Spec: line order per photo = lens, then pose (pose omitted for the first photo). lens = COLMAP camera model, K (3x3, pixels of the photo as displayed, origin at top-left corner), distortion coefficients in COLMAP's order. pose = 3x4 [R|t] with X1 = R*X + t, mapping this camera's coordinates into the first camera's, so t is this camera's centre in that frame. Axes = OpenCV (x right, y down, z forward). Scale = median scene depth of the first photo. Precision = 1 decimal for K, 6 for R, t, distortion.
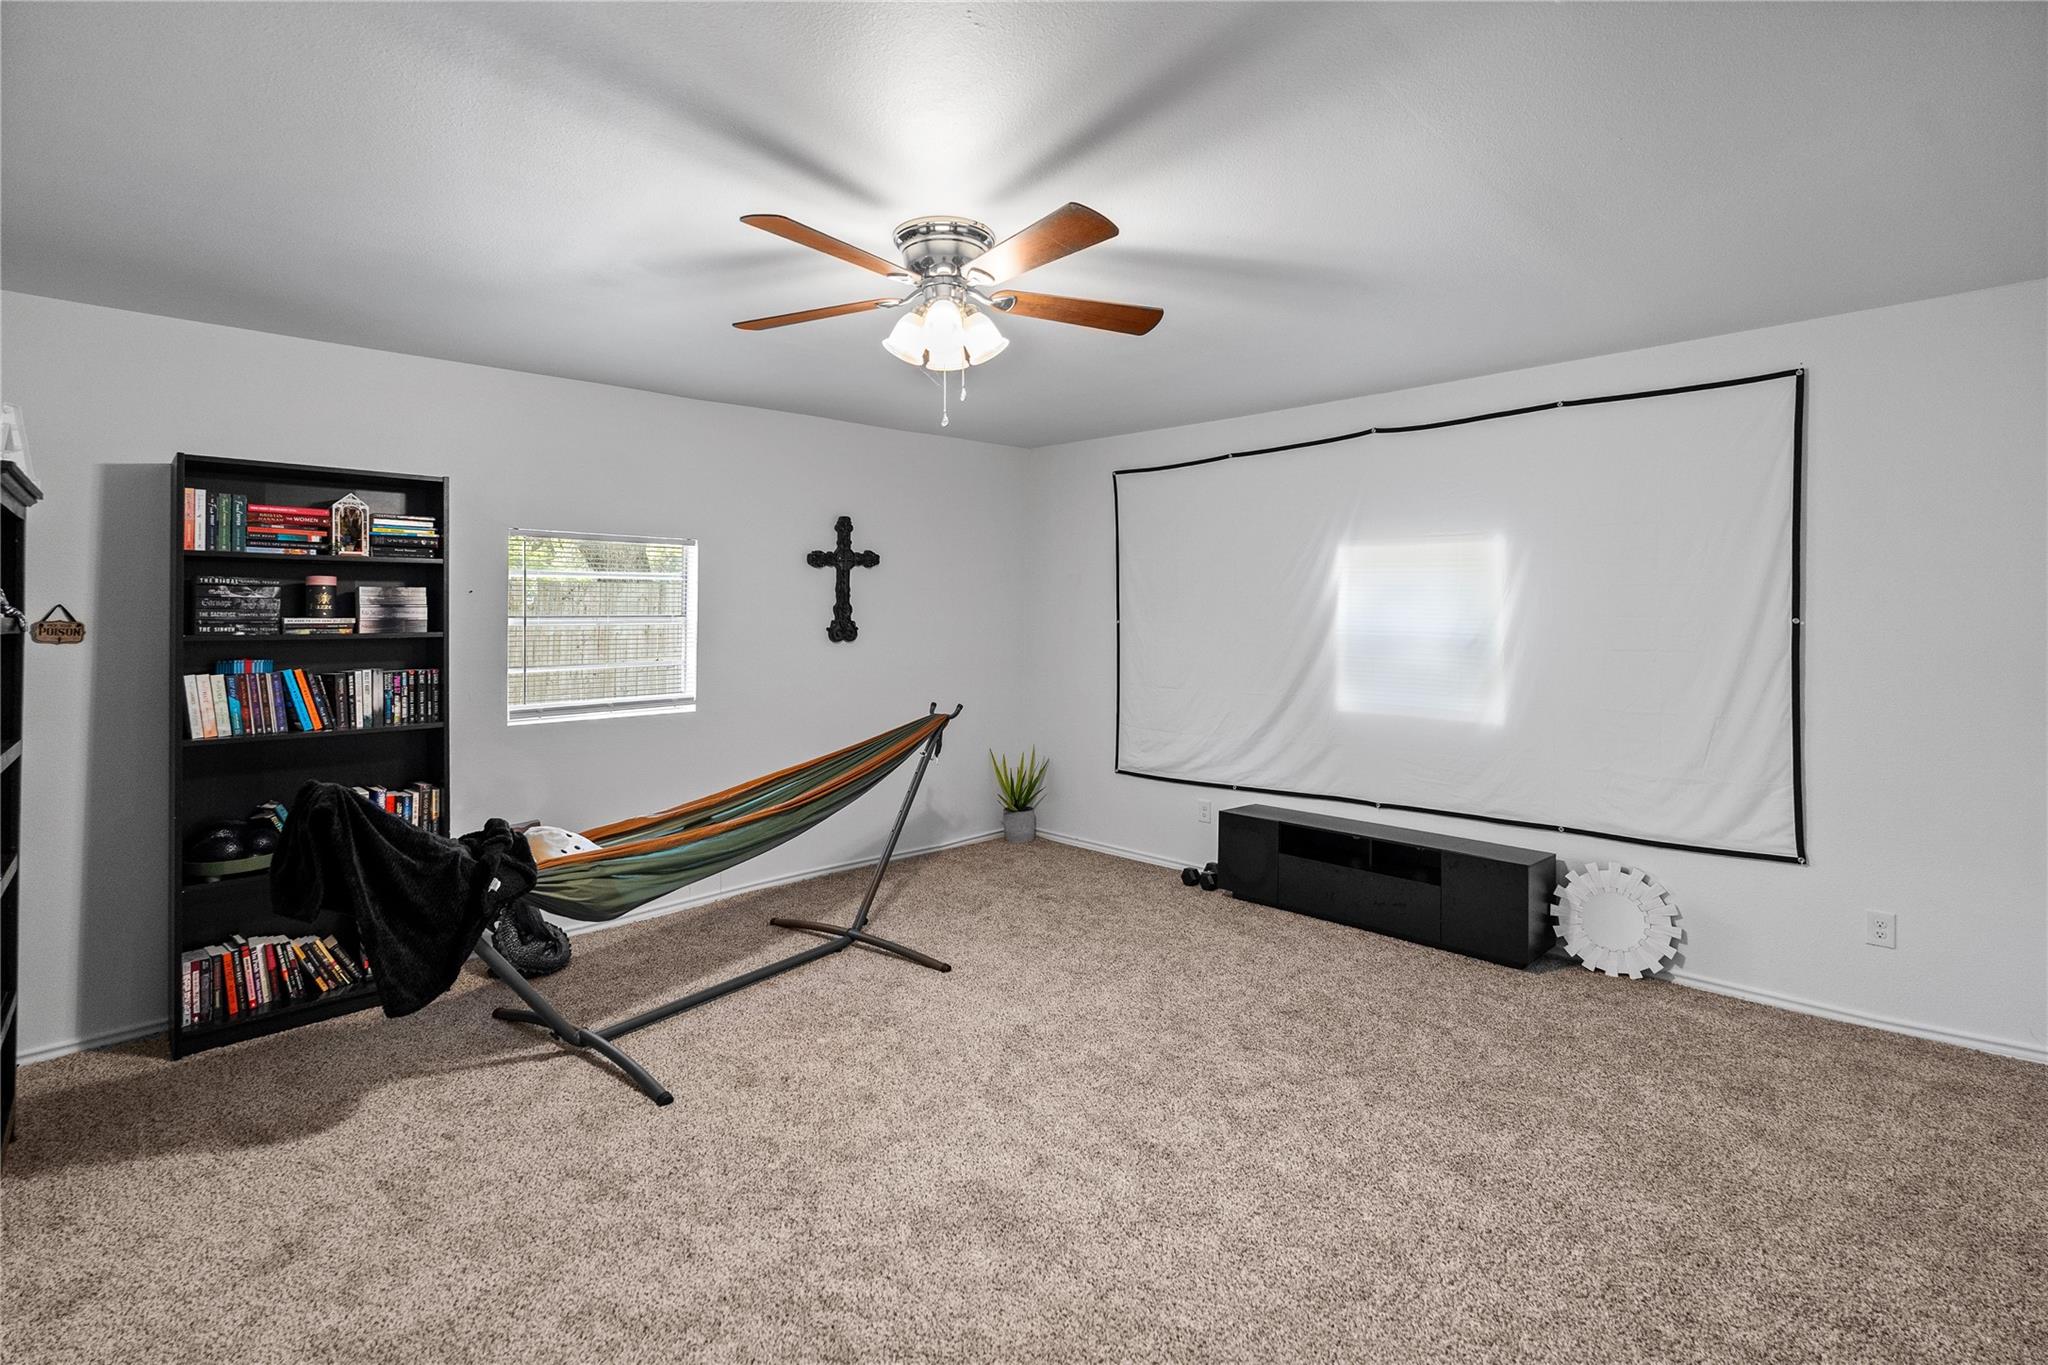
lens RADIAL K [[932.5, 0, 1042.6], [0, 932.5, 618.1], [0, 0, 1]] dist [-0.001357, -0.000926]
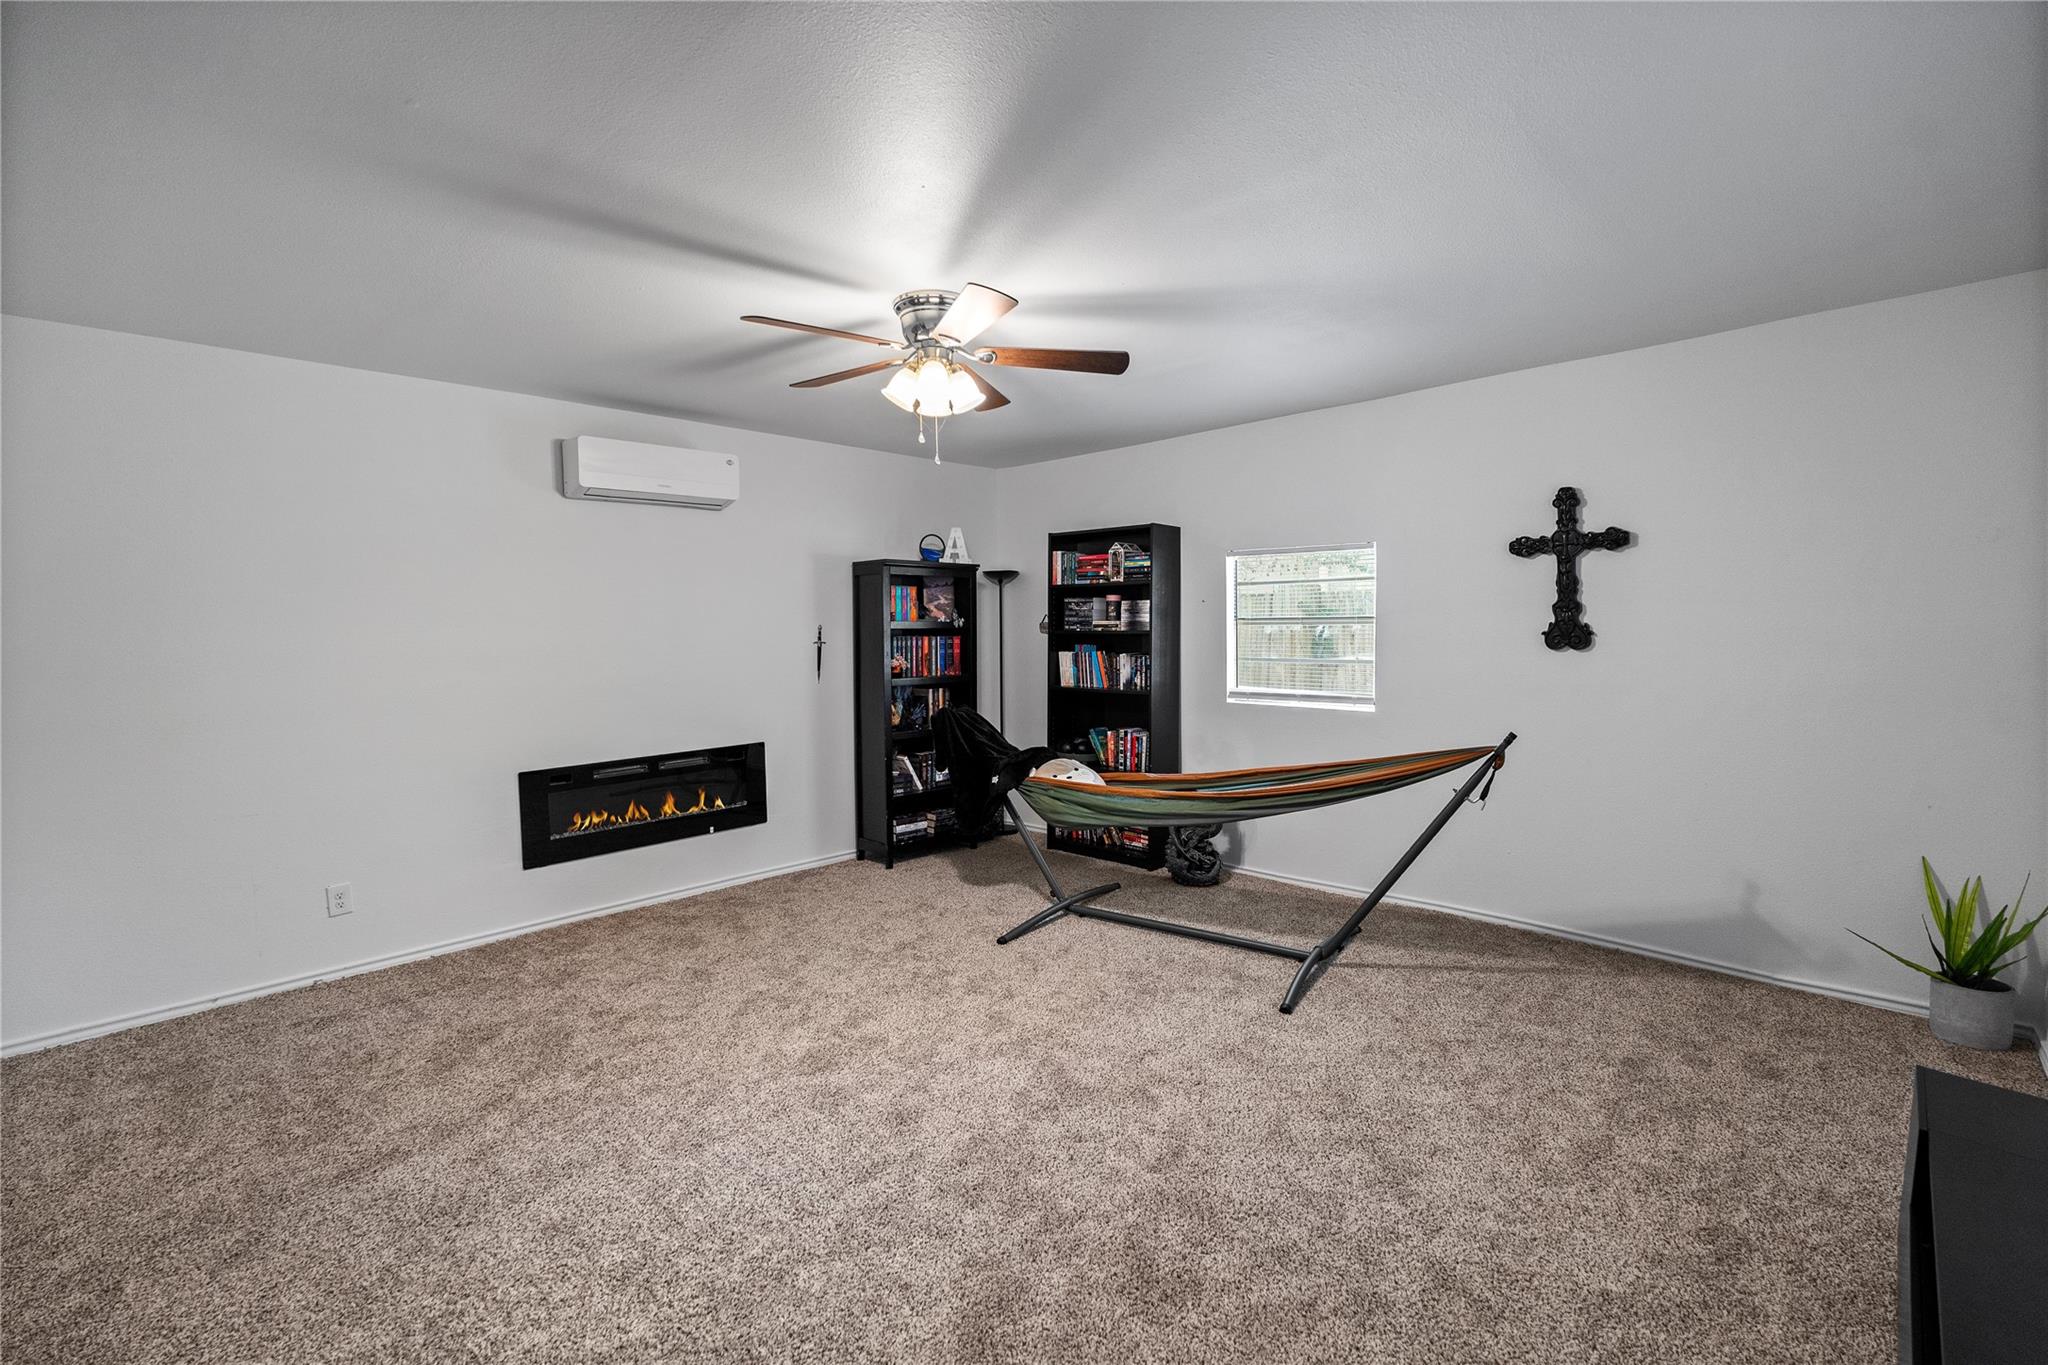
lens RADIAL K [[932.5, 0, 1028.5], [0, 932.5, 675.1], [0, 0, 1]] dist [-0.001357, -0.000926]
pose [[0.011262, 0.053402, -0.998510, 0.784453], [-0.000233, 0.998573, 0.053402, 0.007181], [0.999937, -0.000369, 0.011258, 0.753084]]
